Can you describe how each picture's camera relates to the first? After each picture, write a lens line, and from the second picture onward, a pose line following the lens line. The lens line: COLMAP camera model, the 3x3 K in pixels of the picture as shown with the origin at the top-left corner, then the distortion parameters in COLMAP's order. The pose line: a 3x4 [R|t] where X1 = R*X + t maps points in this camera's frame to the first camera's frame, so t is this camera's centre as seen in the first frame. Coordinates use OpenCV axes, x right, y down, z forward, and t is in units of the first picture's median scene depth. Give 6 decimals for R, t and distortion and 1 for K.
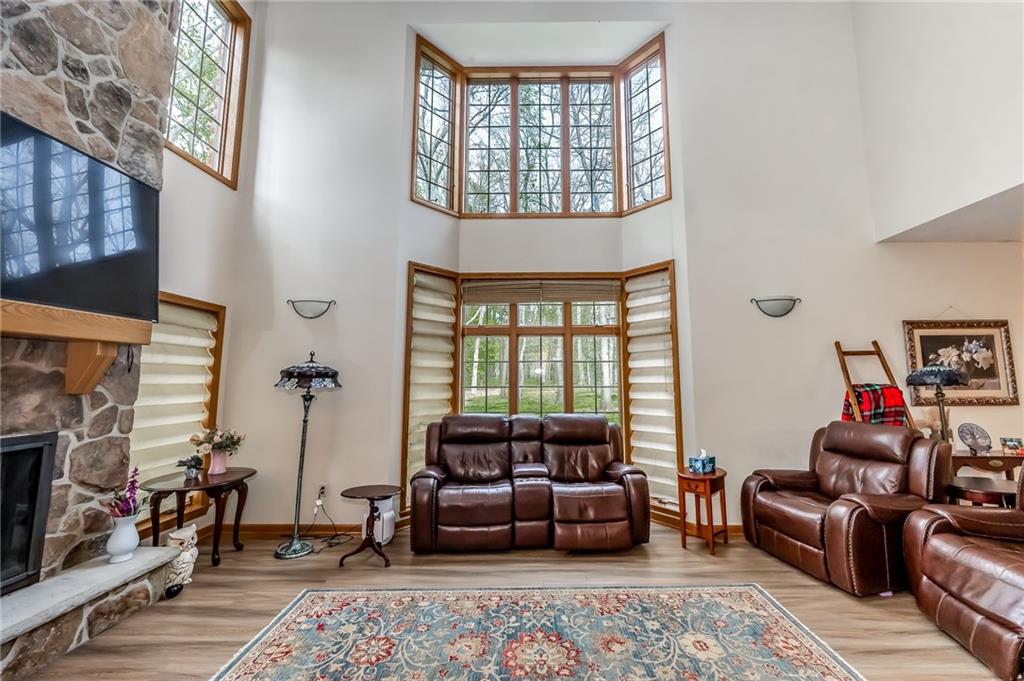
lens RADIAL K [[428.6, 0, 523.1], [0, 428.6, 323.5], [0, 0, 1]] dist [-0.000450, 0.000357]
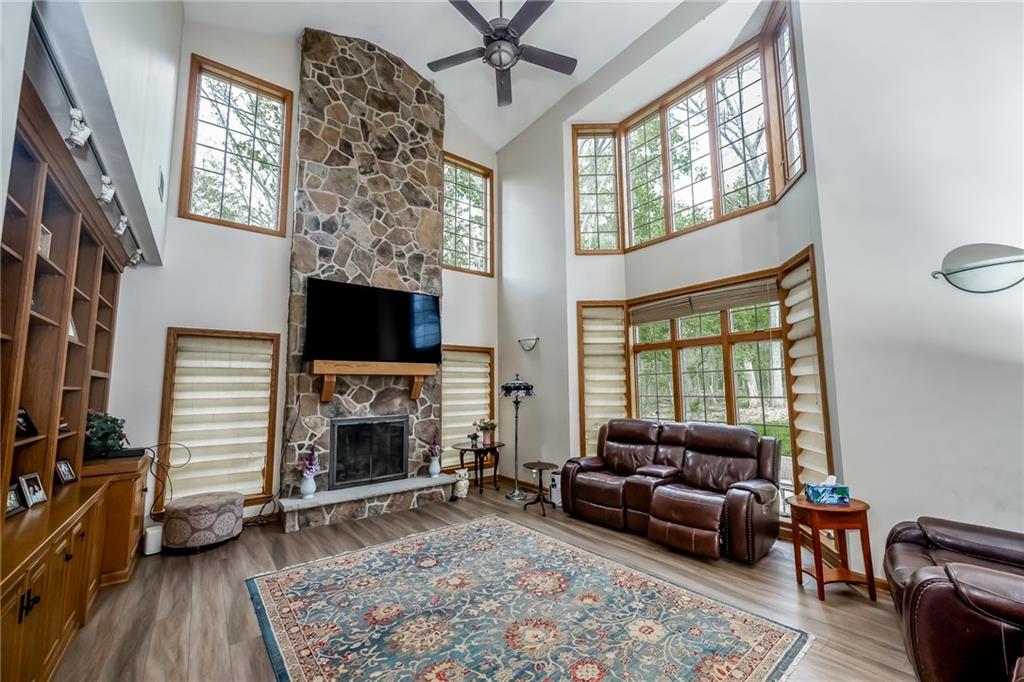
lens RADIAL K [[399.2, 0, 516.6], [0, 399.2, 342.8], [0, 0, 1]] dist [0.002242, -0.000176]
pose [[0.630120, -0.093777, -0.770814, 0.795134], [0.113717, 0.993122, -0.027862, -0.006572], [0.768126, -0.070098, 0.636450, 0.088524]]
